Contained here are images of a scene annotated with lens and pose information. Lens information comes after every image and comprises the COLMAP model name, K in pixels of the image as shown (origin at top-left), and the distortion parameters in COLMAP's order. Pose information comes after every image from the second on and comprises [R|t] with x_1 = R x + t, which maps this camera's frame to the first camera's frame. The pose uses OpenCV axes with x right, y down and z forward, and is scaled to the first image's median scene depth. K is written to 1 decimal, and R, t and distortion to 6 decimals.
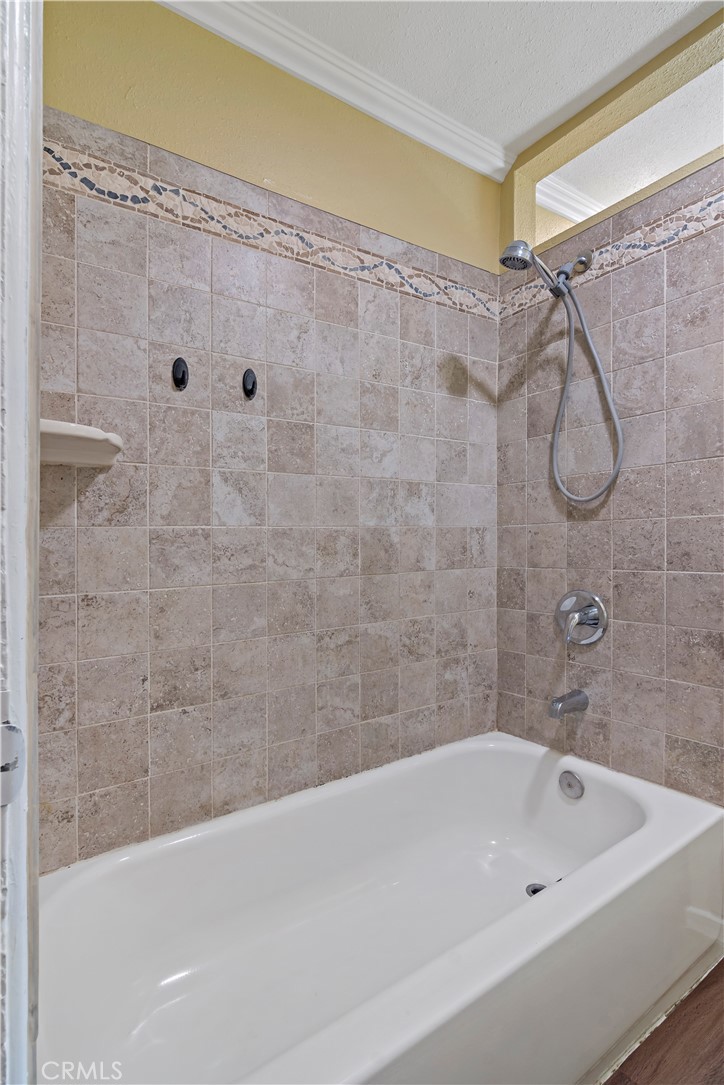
lens RADIAL K [[580.7, 0, 363.0], [0, 580.7, 509.9], [0, 0, 1]] dist [-0.005132, 0.001504]
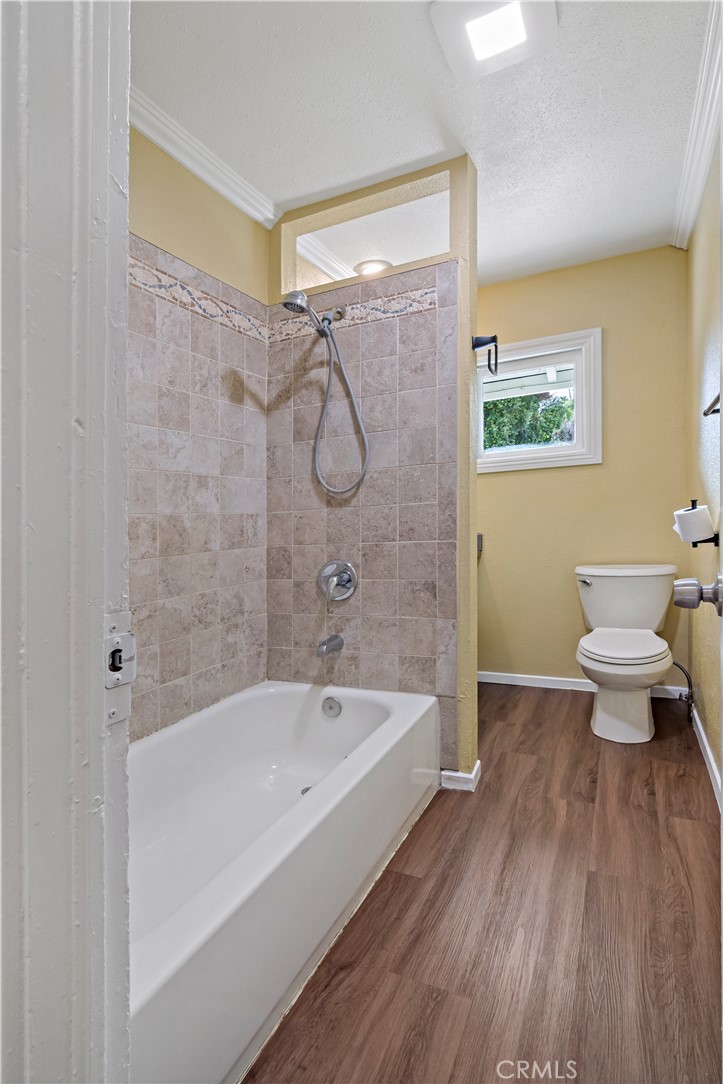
lens RADIAL K [[519.9, 0, 360.7], [0, 519.9, 501.9], [0, 0, 1]] dist [-0.002981, -0.000725]
pose [[0.896758, -0.003583, 0.442506, -0.096128], [0.001241, 0.999984, 0.005581, -0.000163], [-0.442519, -0.004456, 0.896748, -0.082777]]
